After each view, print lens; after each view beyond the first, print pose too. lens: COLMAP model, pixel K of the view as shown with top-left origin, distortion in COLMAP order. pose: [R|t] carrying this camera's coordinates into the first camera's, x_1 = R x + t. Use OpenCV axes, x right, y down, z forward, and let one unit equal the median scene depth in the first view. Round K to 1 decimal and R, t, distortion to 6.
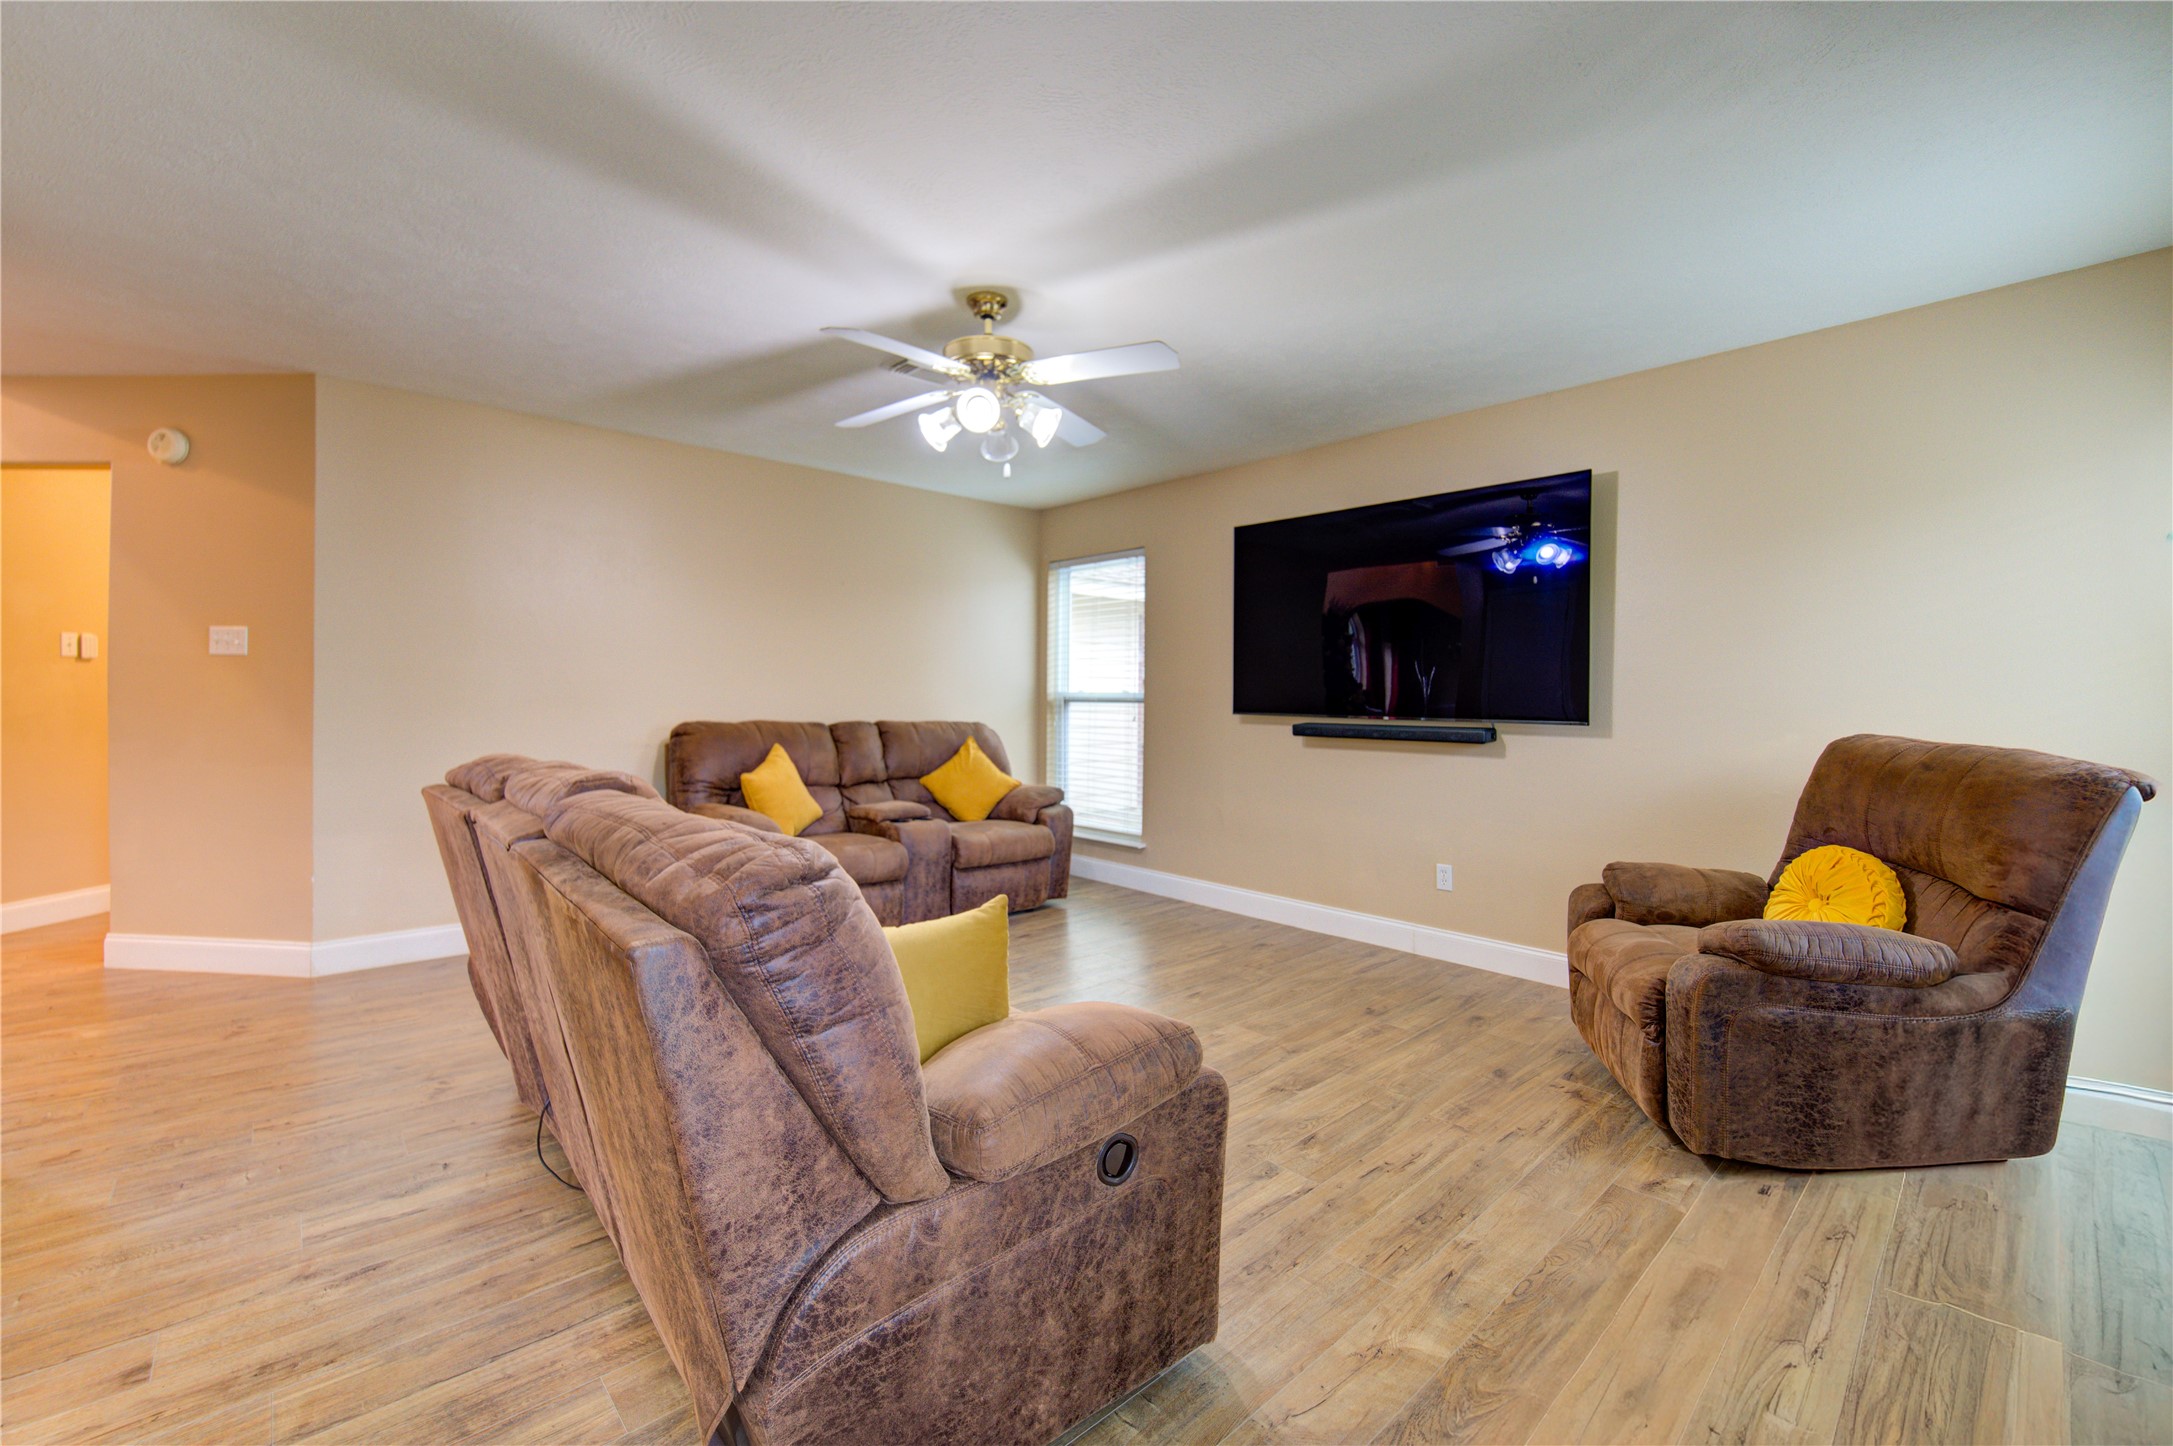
lens RADIAL K [[891.9, 0, 1066.2], [0, 891.9, 703.3], [0, 0, 1]] dist [-0.002181, -0.003455]
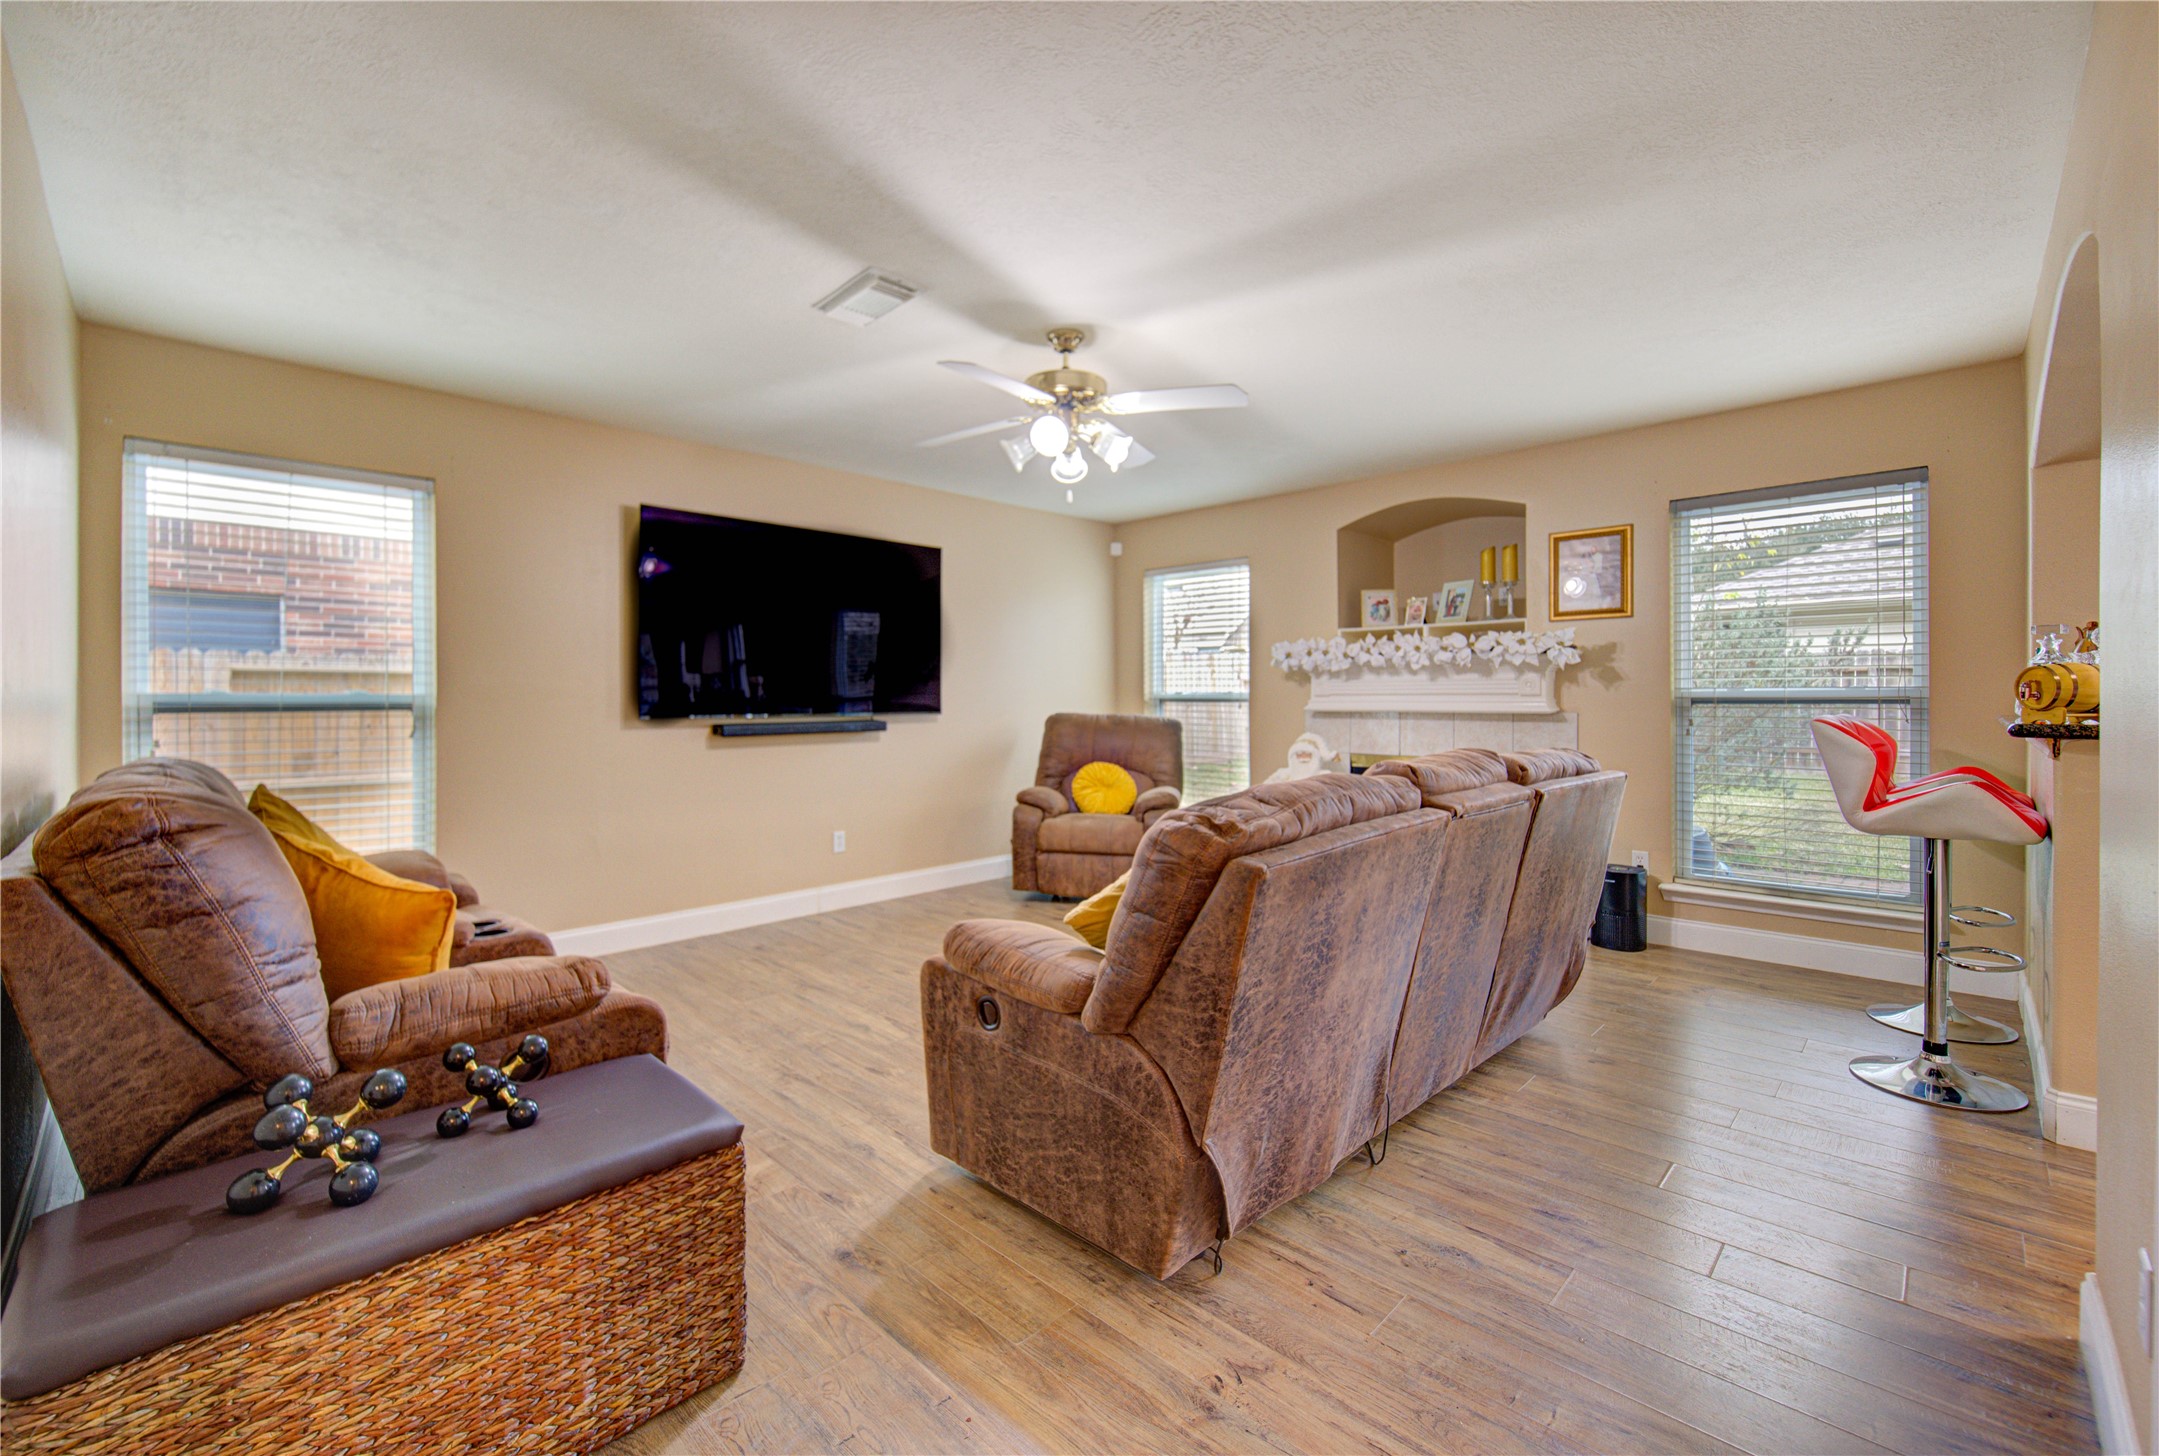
lens RADIAL K [[879.4, 0, 1091.3], [0, 879.4, 700.1], [0, 0, 1]] dist [-0.001412, -0.000124]
pose [[-0.061085, -0.011320, 0.998068, -1.189703], [0.009224, 0.999887, 0.011905, -0.019784], [-0.998090, 0.009933, -0.060974, 1.053213]]
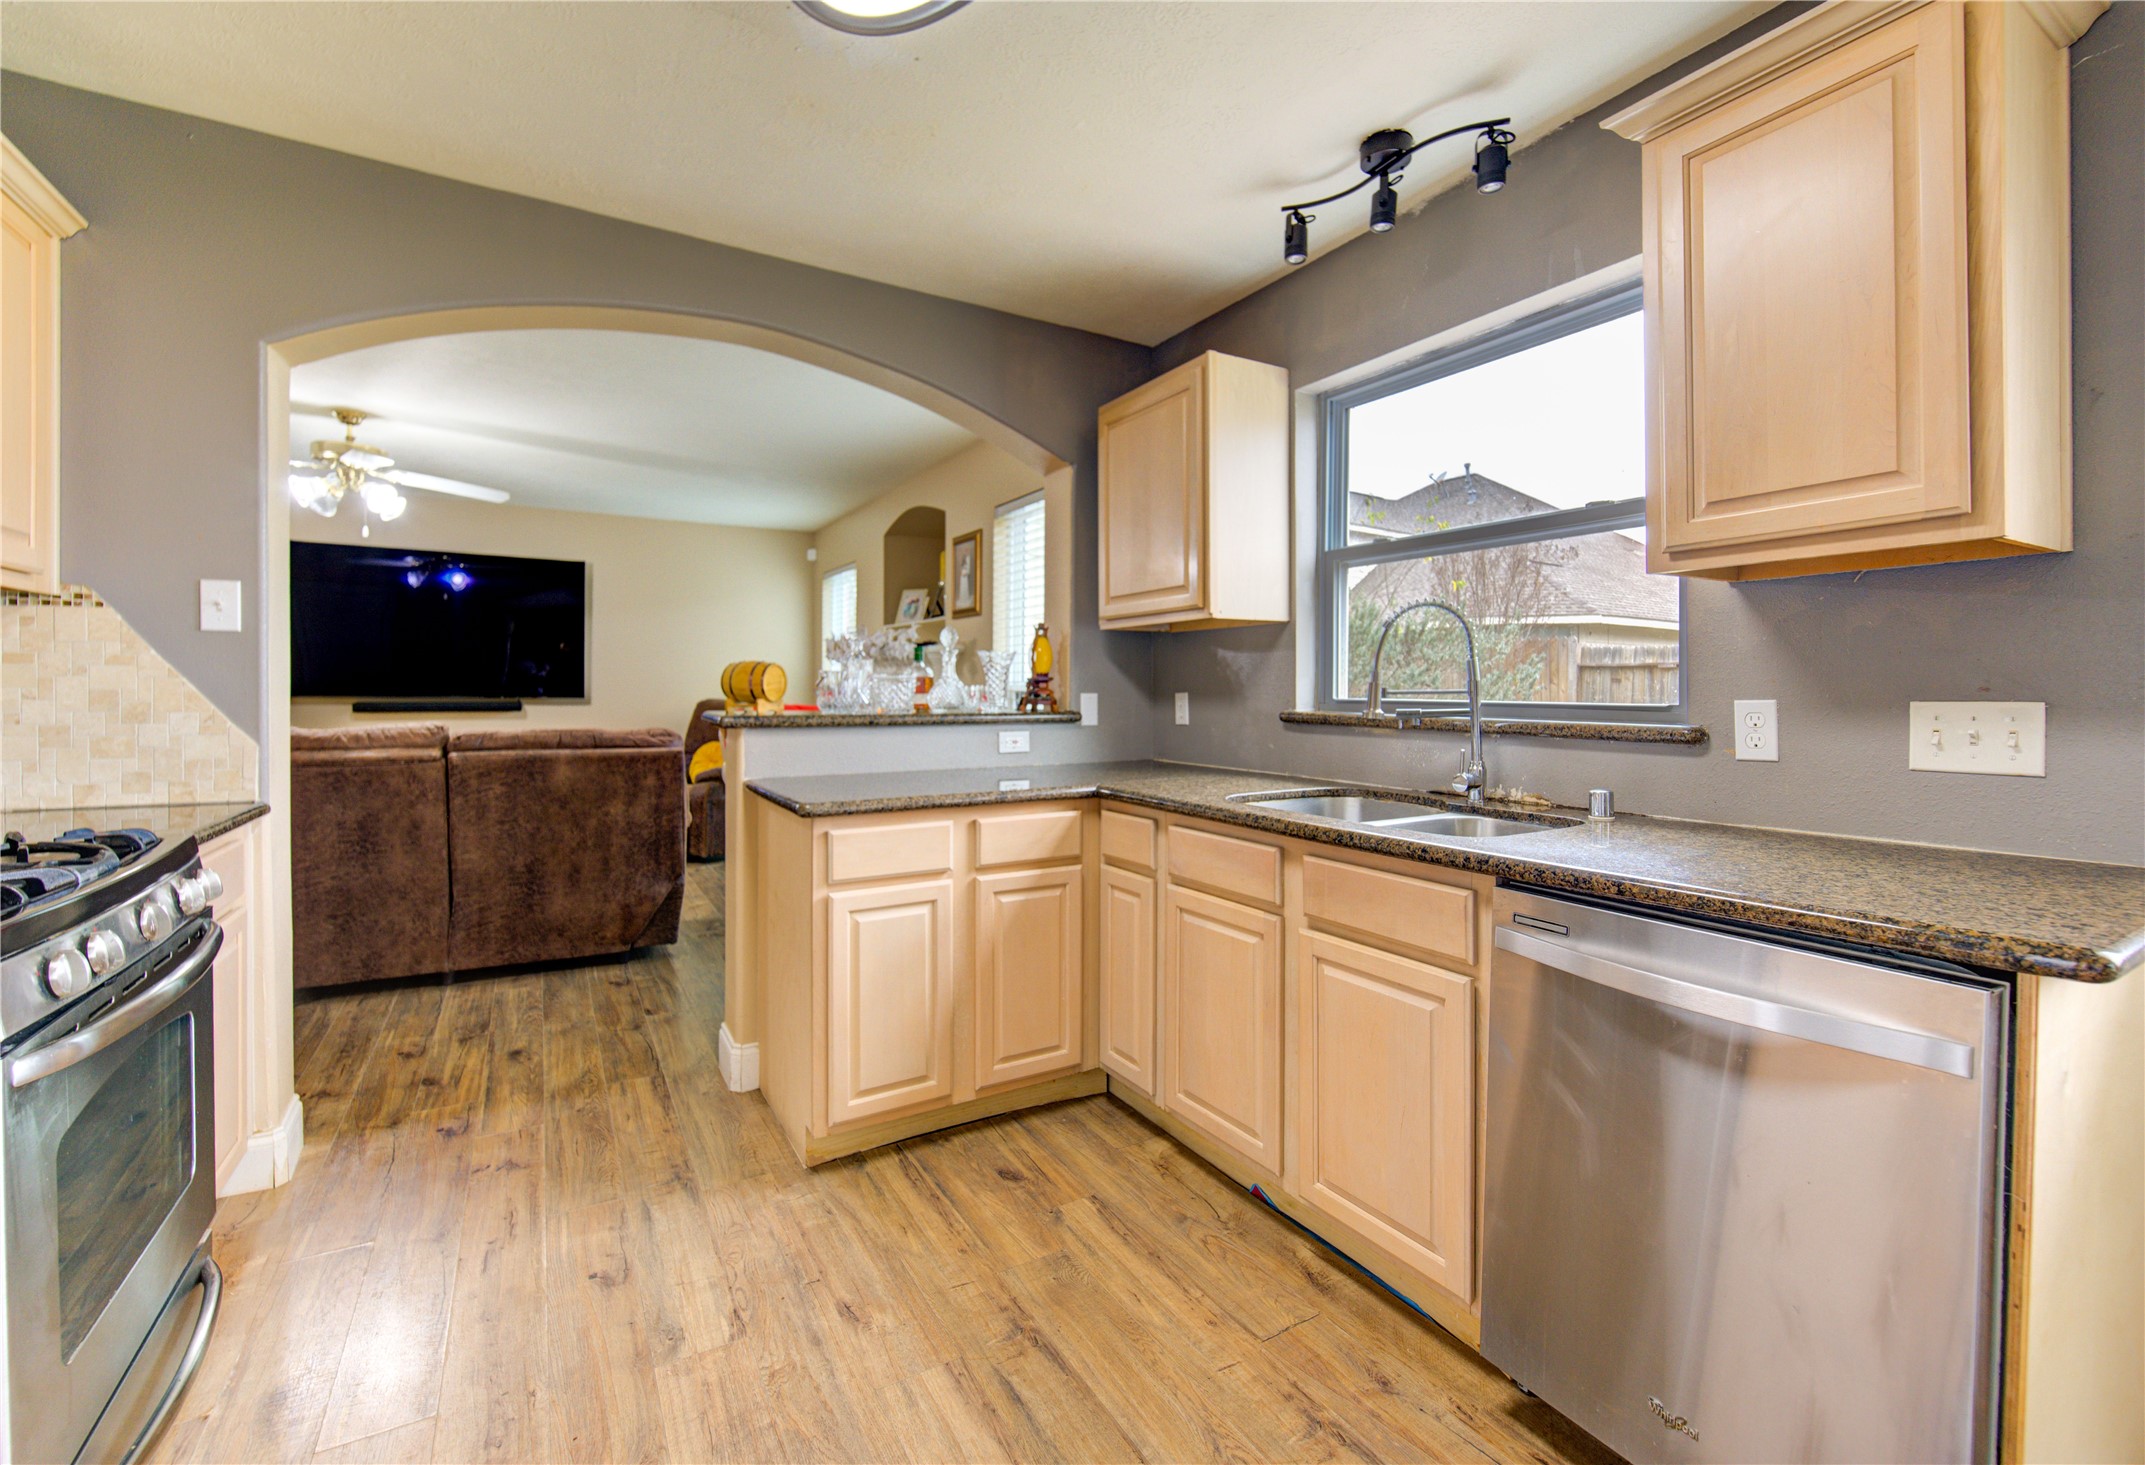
lens RADIAL K [[912.1, 0, 1067.4], [0, 912.1, 695.2], [0, 0, 1]] dist [-0.002750, -0.000300]
pose [[0.203733, -0.010178, 0.978974, -1.353141], [0.000284, 0.999947, 0.010337, -0.003772], [-0.979027, -0.001828, 0.203725, -0.474376]]
